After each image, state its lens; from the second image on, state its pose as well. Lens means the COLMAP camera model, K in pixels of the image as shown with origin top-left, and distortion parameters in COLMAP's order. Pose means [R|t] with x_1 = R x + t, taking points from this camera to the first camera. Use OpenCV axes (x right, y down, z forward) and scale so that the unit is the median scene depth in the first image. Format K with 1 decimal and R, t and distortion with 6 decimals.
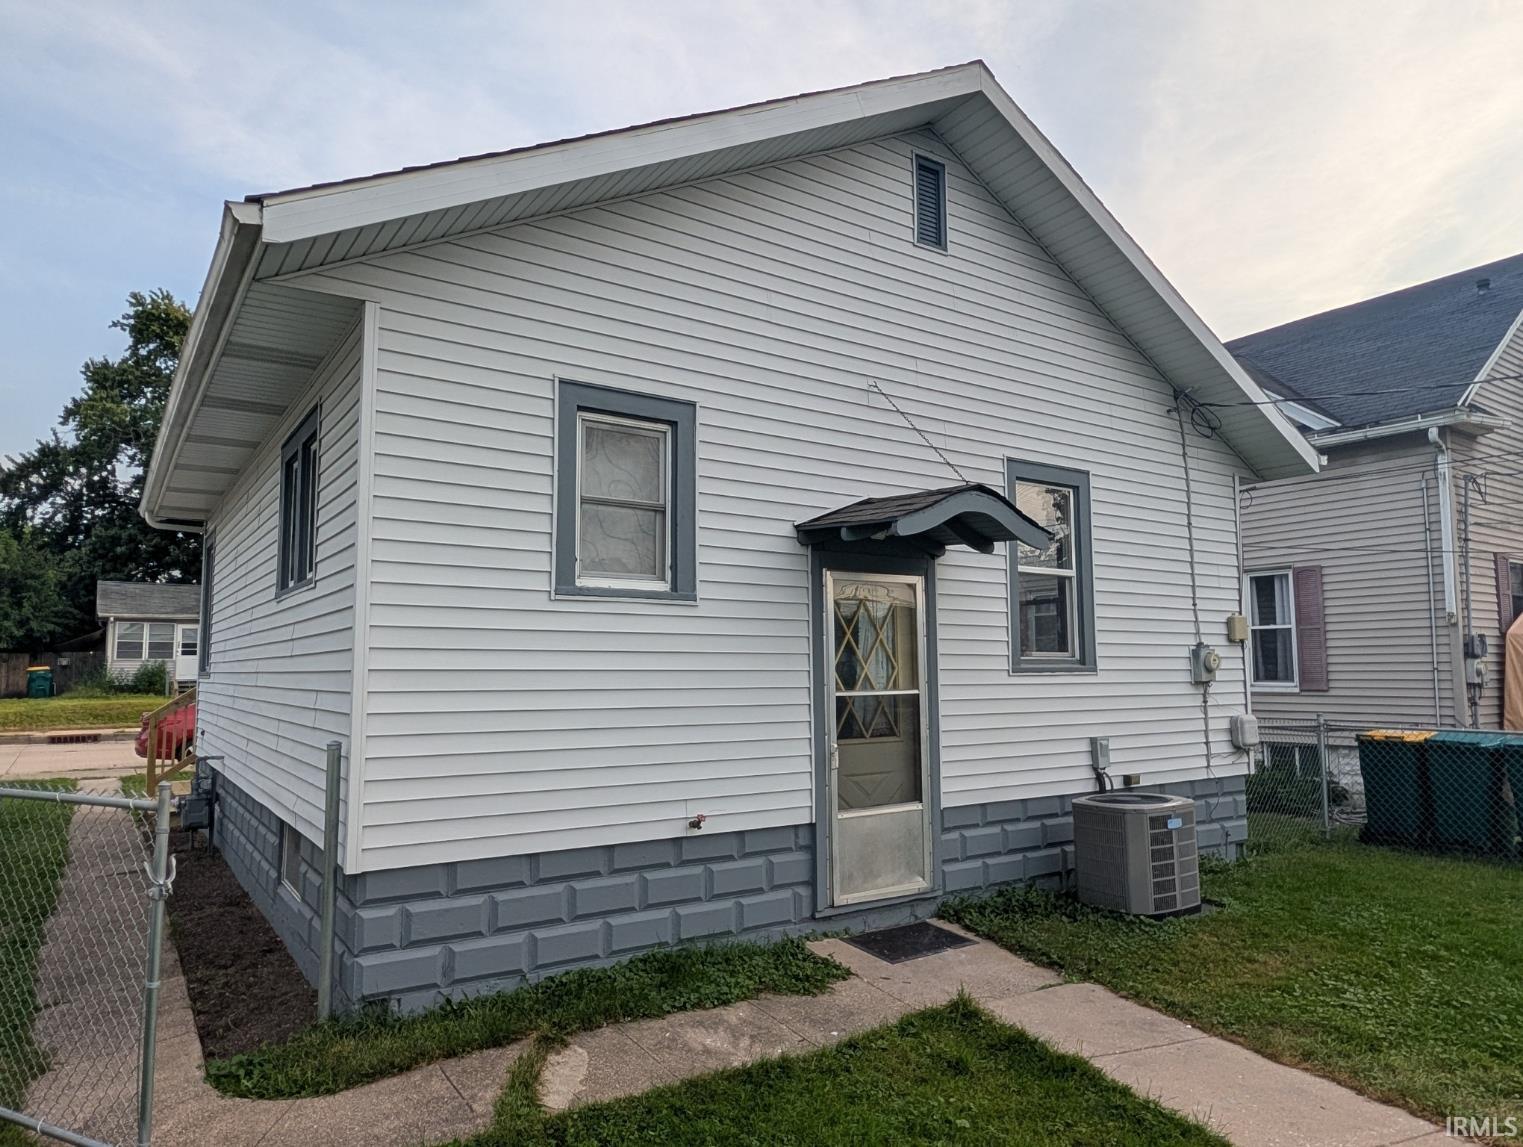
lens RADIAL K [[994.3, 0, 765.7], [0, 994.3, 581.6], [0, 0, 1]] dist [0.007136, -0.003486]
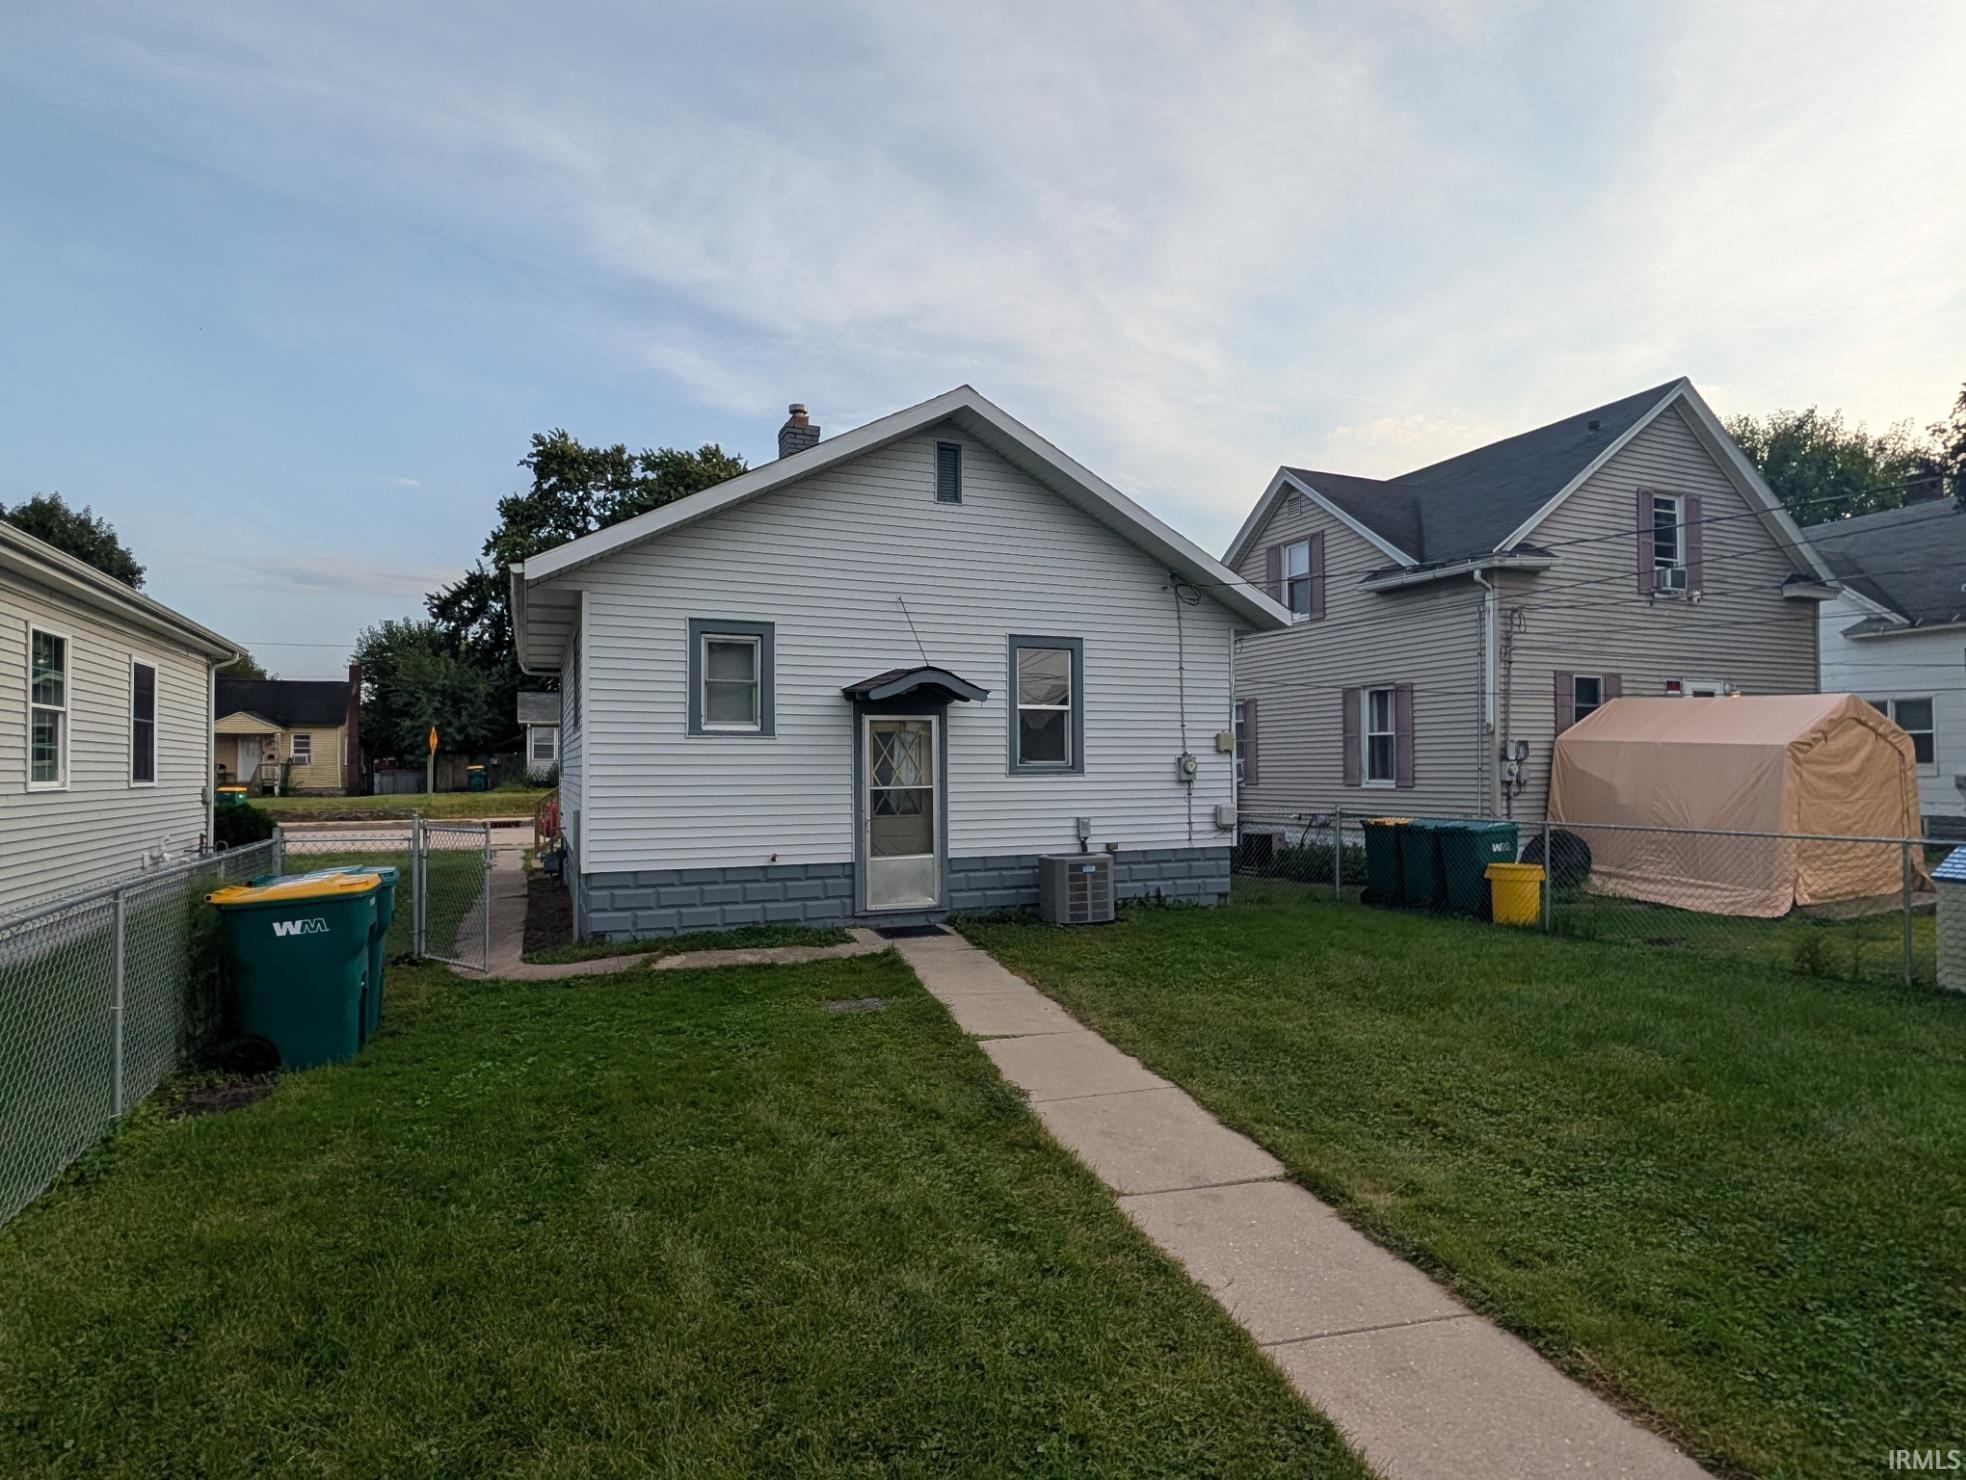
lens RADIAL K [[1058.6, 0, 974.9], [0, 1058.6, 743.4], [0, 0, 1]] dist [-0.000179, 0.000805]
pose [[0.981182, -0.006541, -0.192976, 0.440404], [0.019635, 0.997625, 0.066020, -0.057839], [0.192086, -0.068567, 0.978980, -0.535764]]
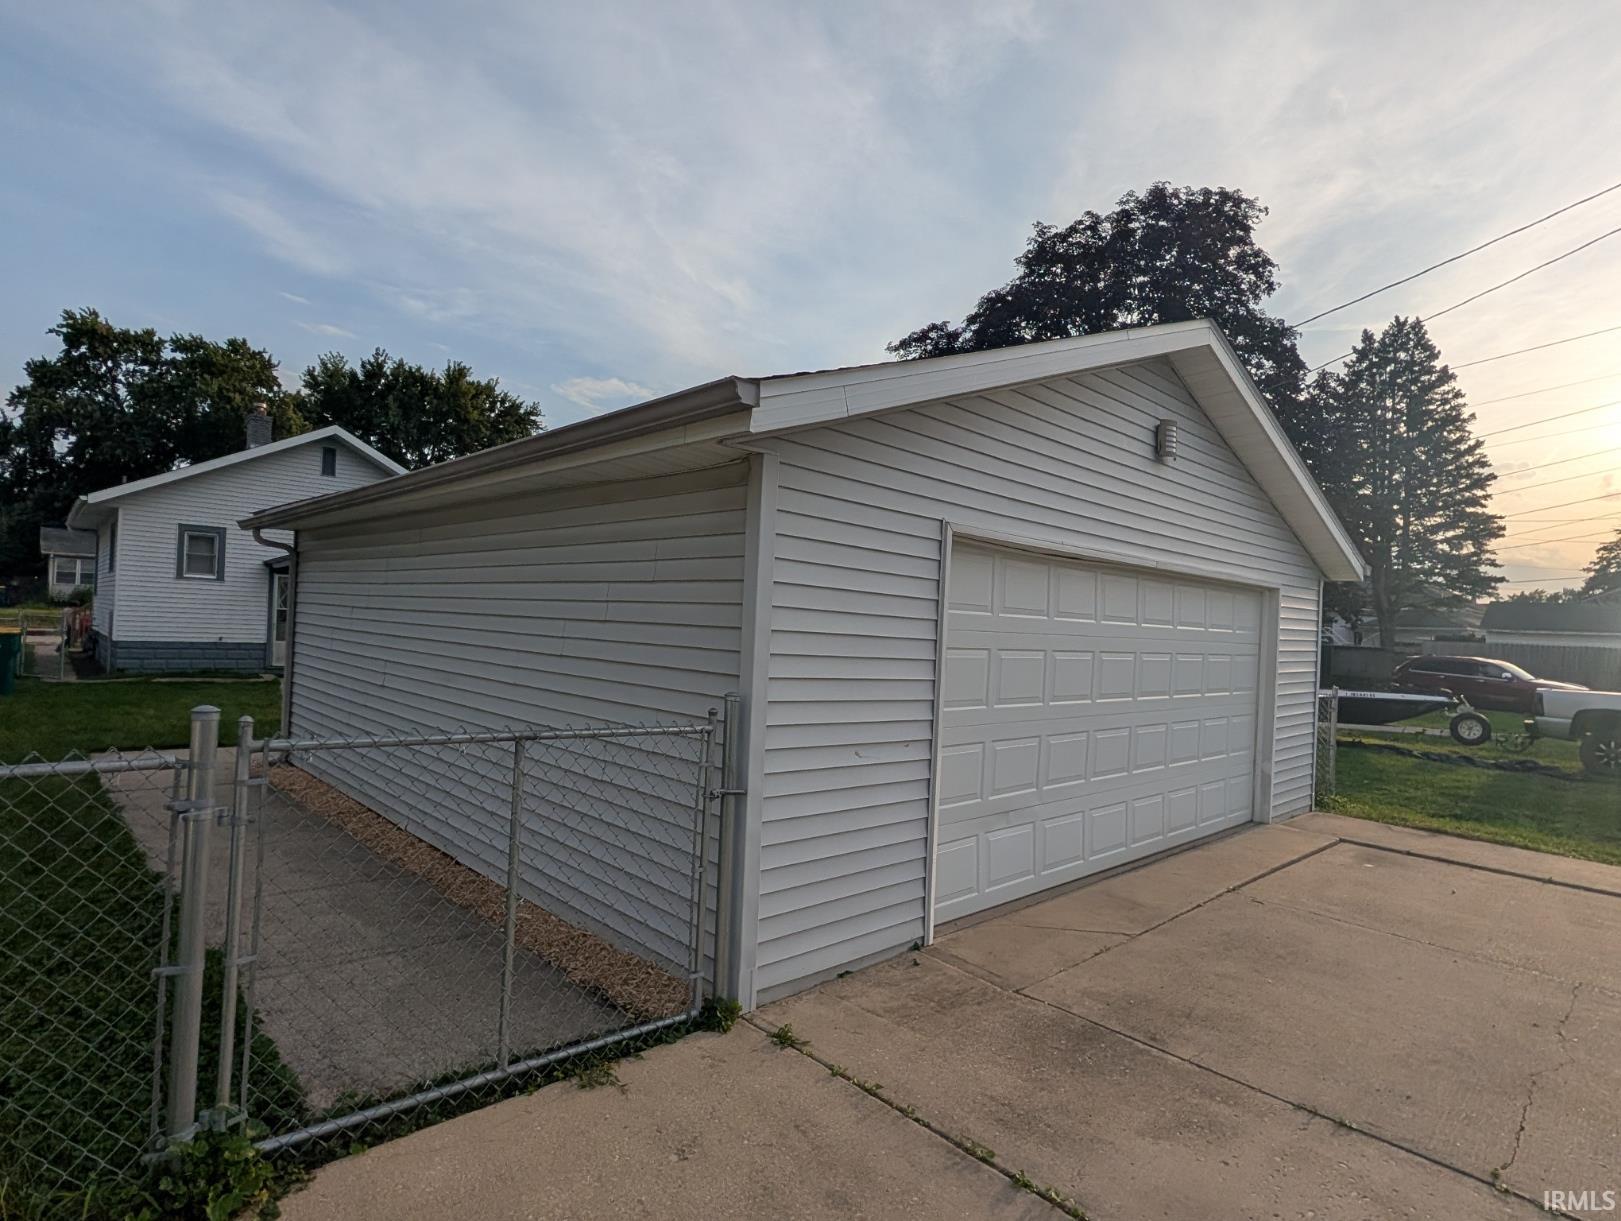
lens RADIAL K [[873.4, 0, 807.6], [0, 873.4, 619.2], [0, 0, 1]] dist [-0.001332, 0.001444]
pose [[0.989918, 0.044638, 0.134424, 1.145294], [-0.056129, 0.994972, 0.082945, -0.161462], [-0.130045, -0.089653, 0.987446, -1.751364]]
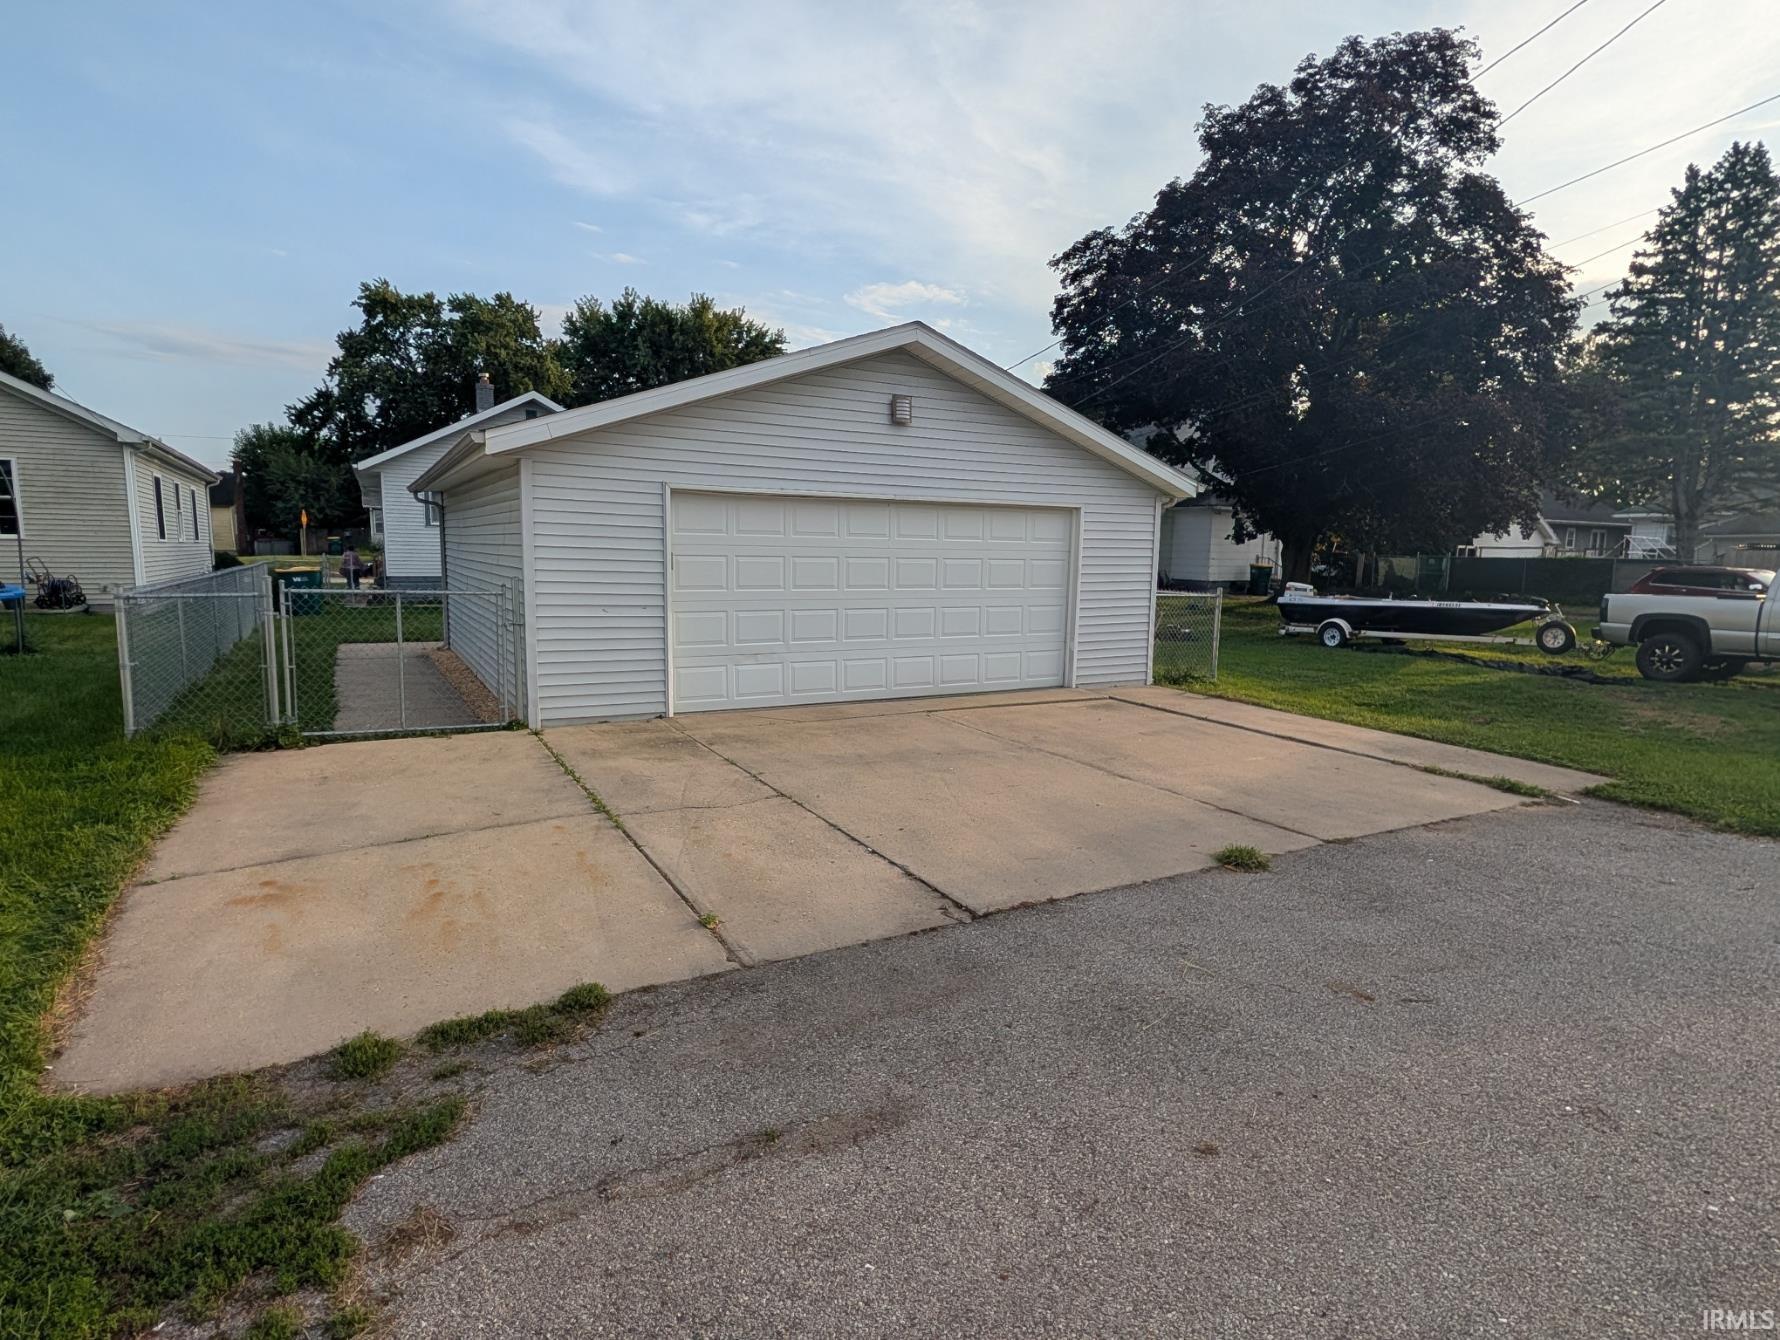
lens RADIAL K [[958.5, 0, 881.5], [0, 958.5, 678.7], [0, 0, 1]] dist [-0.000179, 0.000805]
pose [[0.993282, 0.032553, -0.111050, 1.664162], [-0.007099, 0.974954, 0.222295, -0.207332], [0.115505, -0.220013, 0.968635, -2.264979]]
